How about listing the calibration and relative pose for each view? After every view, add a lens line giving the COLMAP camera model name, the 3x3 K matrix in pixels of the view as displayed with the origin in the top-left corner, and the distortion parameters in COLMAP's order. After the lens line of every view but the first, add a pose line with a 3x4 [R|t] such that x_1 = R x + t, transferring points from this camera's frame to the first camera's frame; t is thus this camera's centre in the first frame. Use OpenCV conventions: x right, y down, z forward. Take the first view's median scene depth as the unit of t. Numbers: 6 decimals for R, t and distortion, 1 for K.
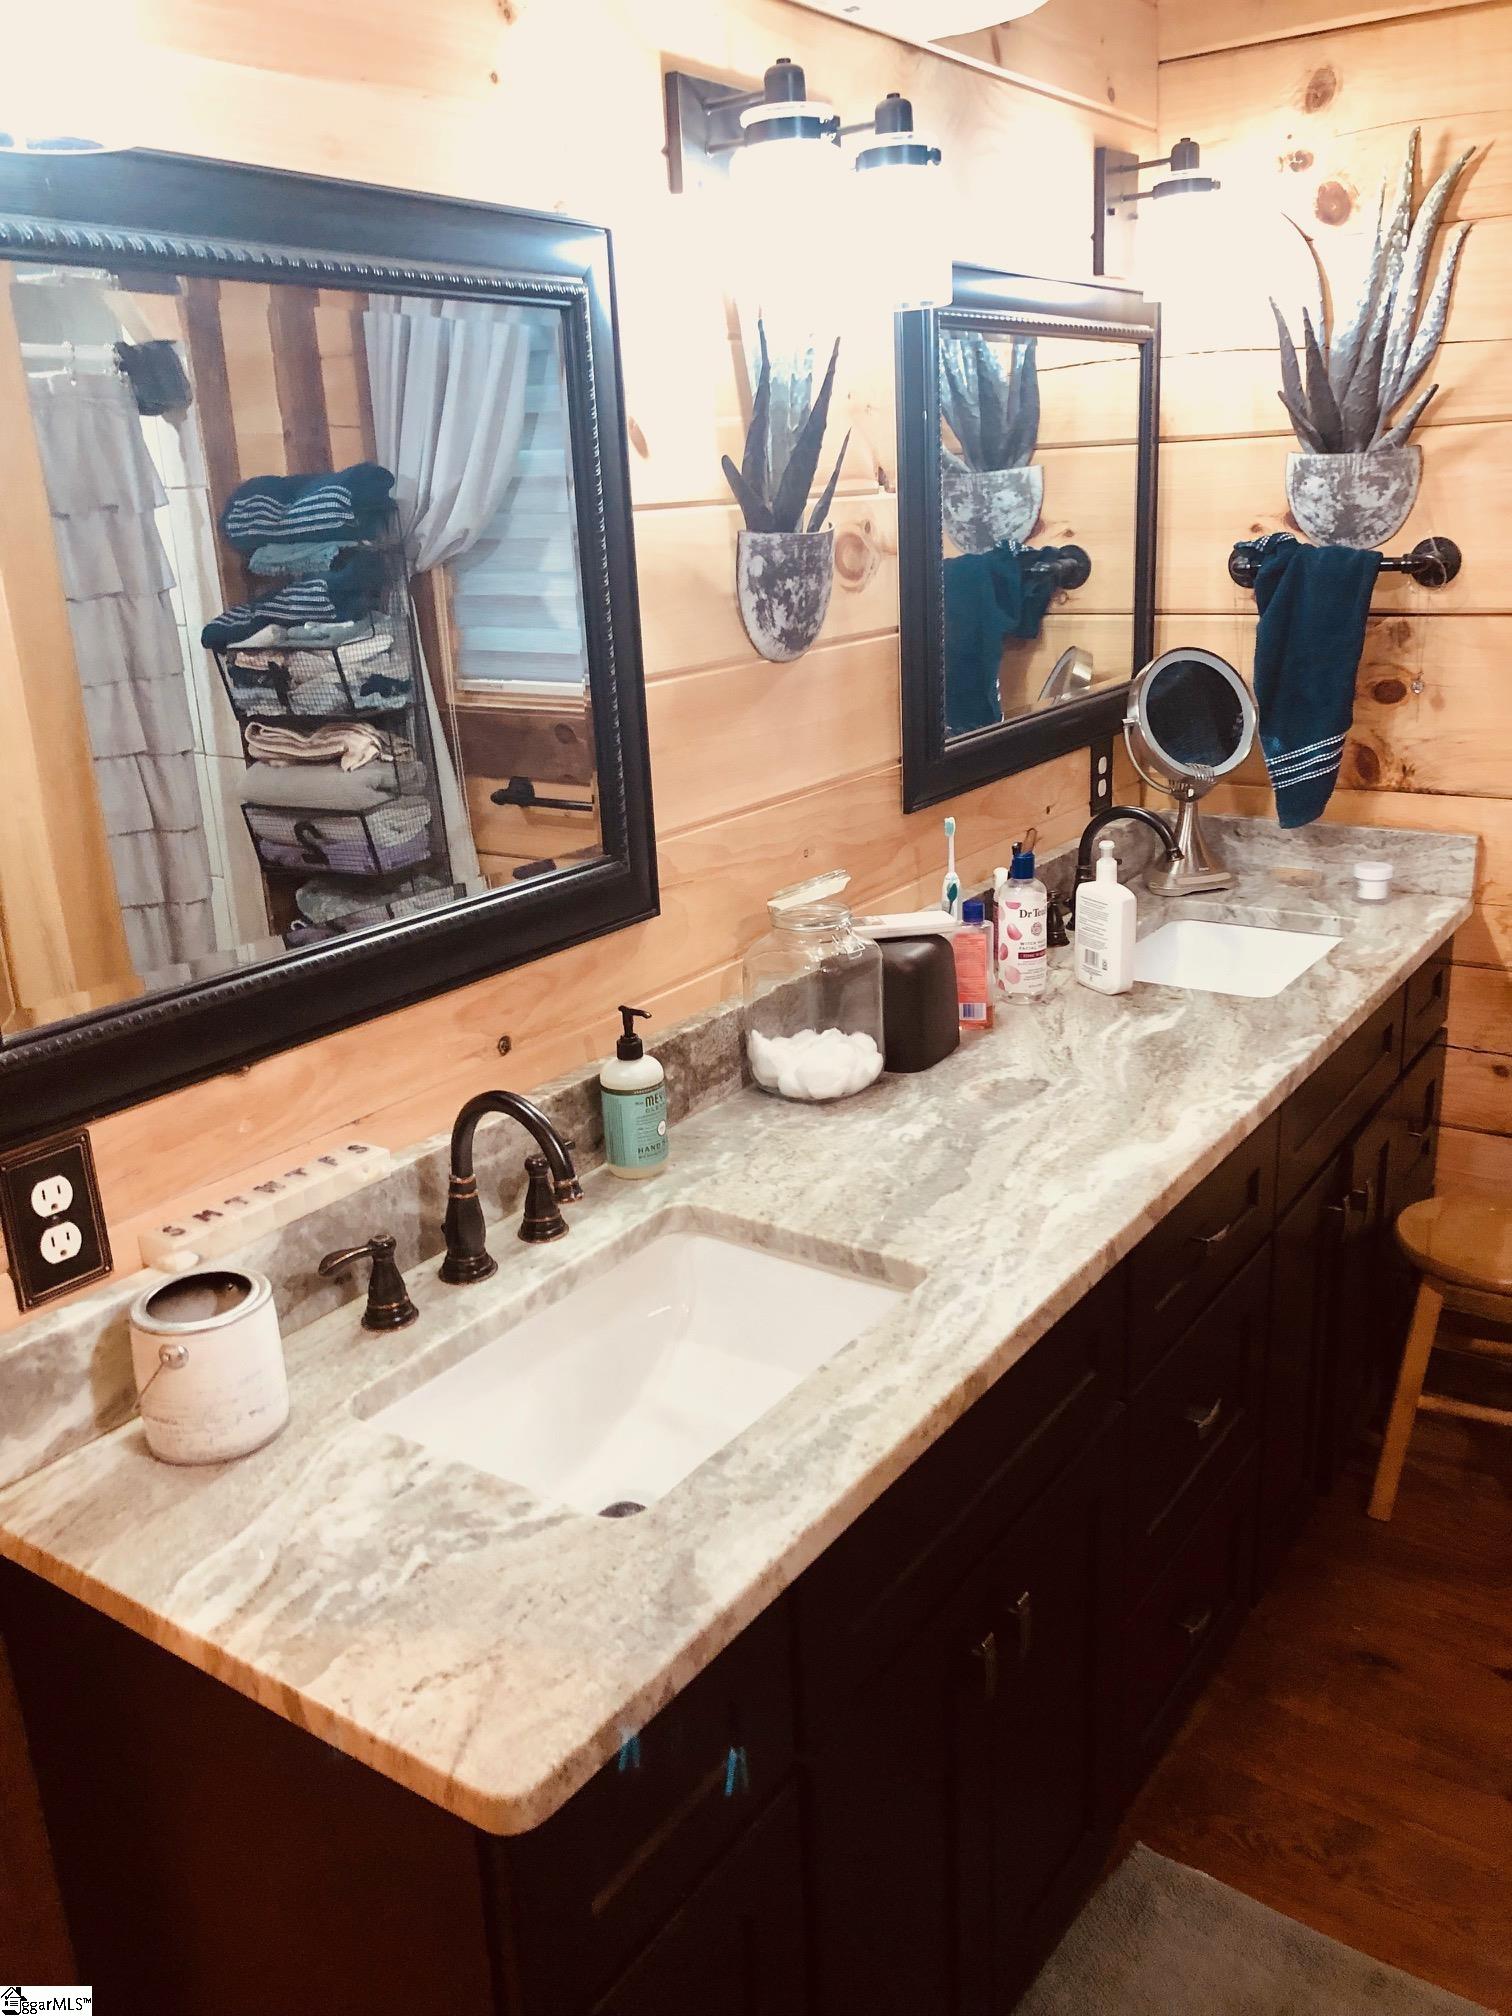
lens RADIAL K [[1654.4, 0, 756.0], [0, 1654.4, 1008.0], [0, 0, 1]] dist [0.010435, -0.007813]
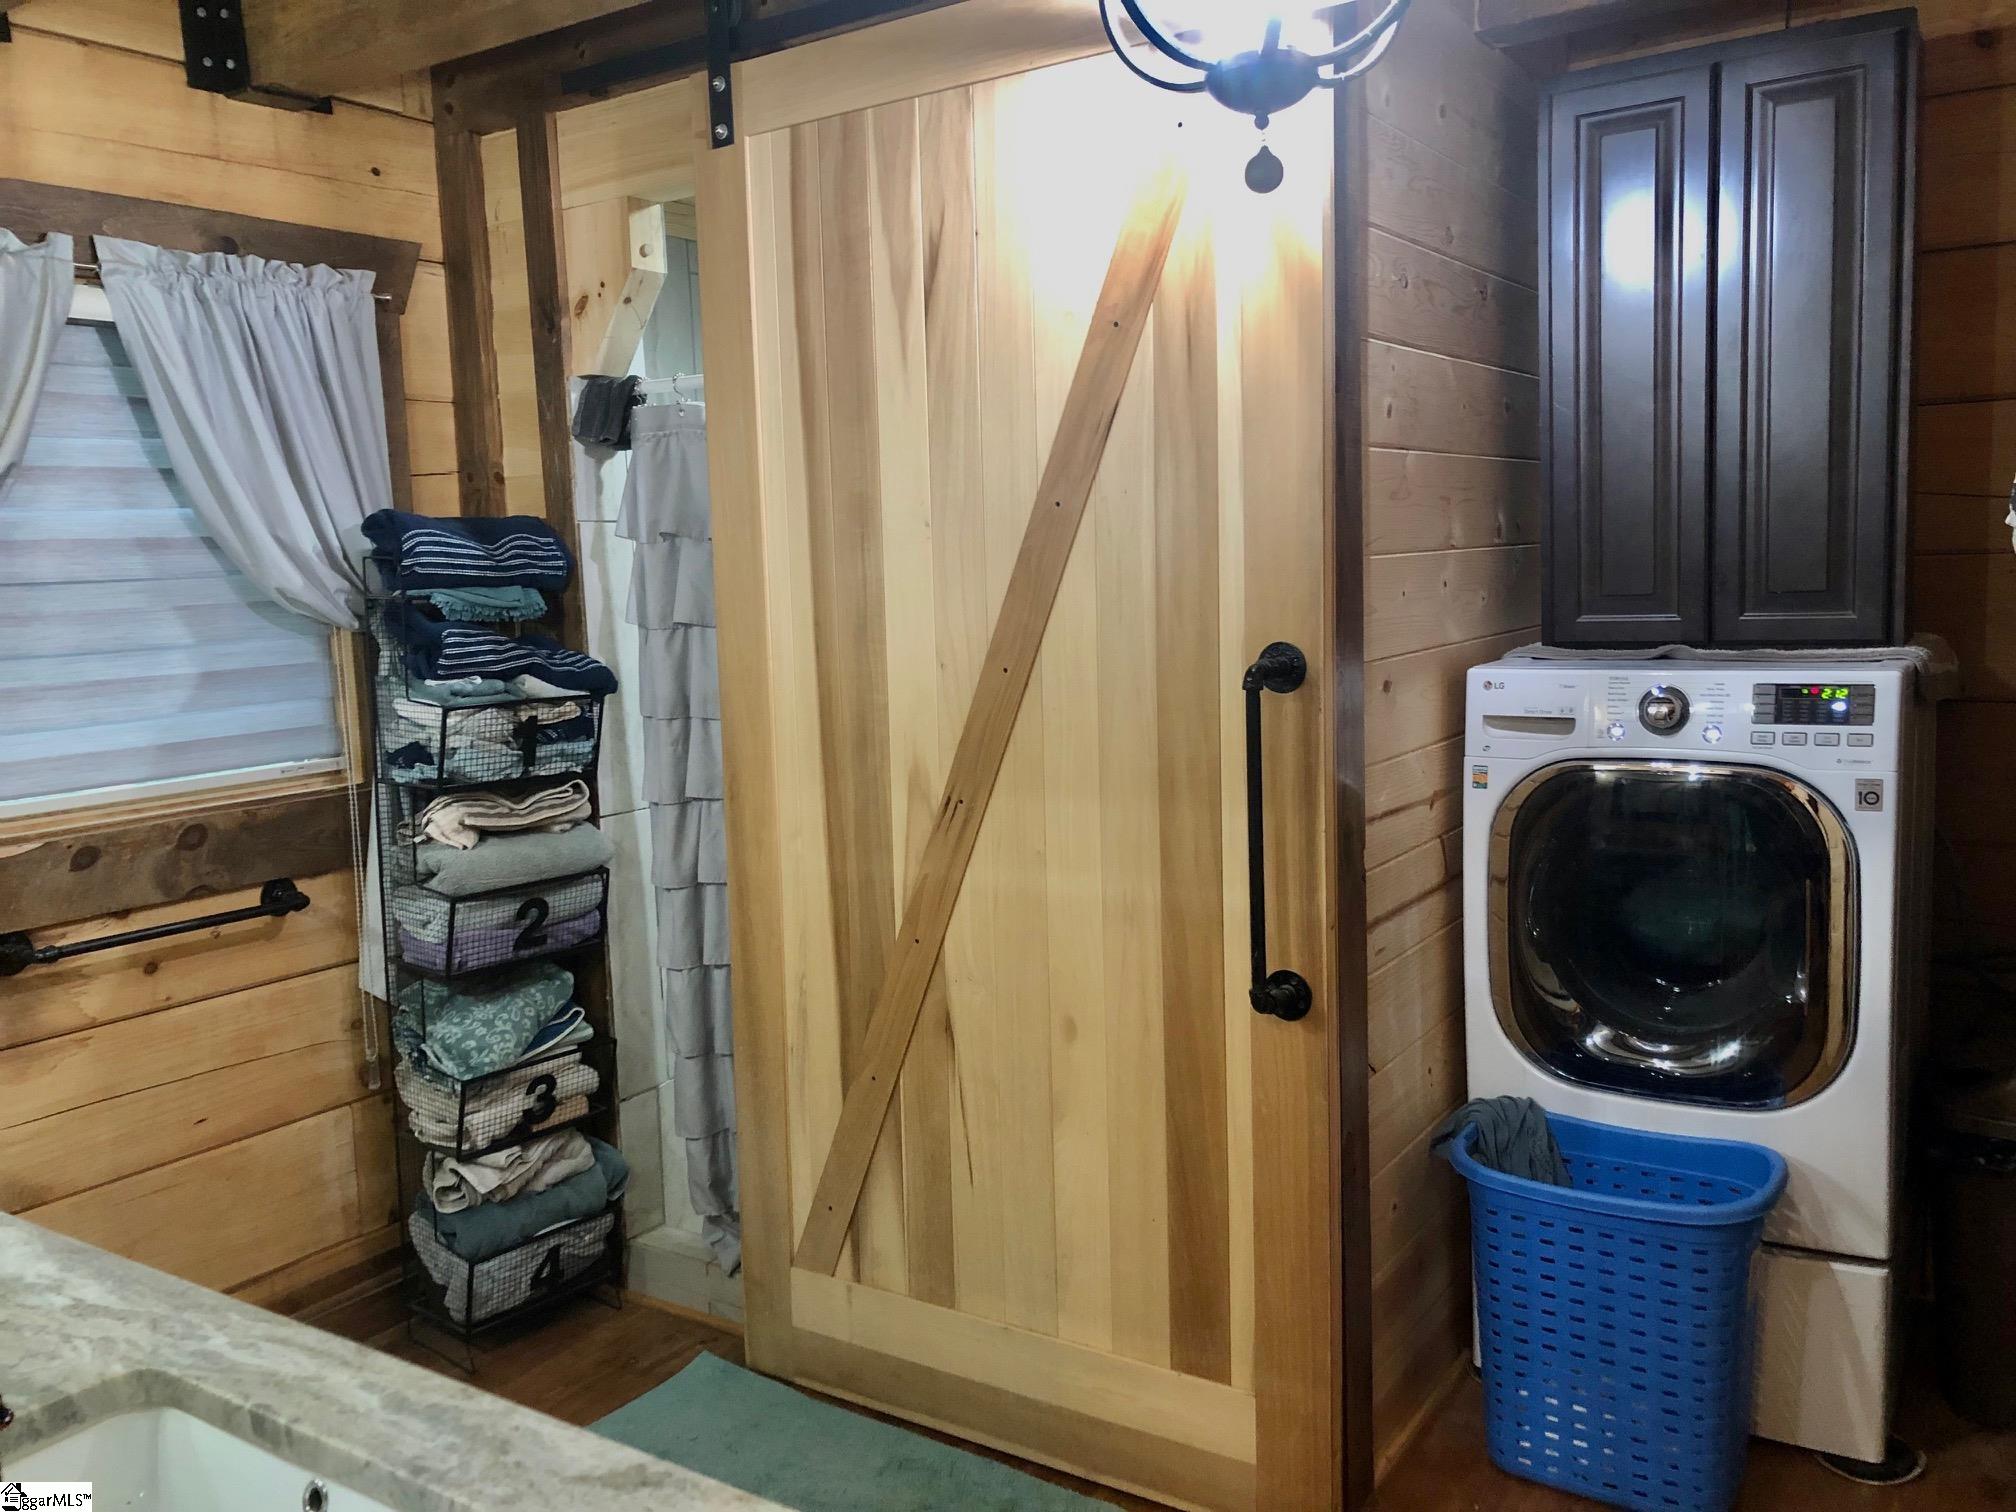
lens RADIAL K [[1654.4, 0, 1008.0], [0, 1654.4, 756.0], [0, 0, 1]] dist [0.010435, -0.007813]
pose [[-0.021407, -0.081289, 0.996461, -0.791884], [0.336940, 0.937795, 0.083742, -0.075194], [-0.941283, 0.337540, 0.007315, 0.419240]]
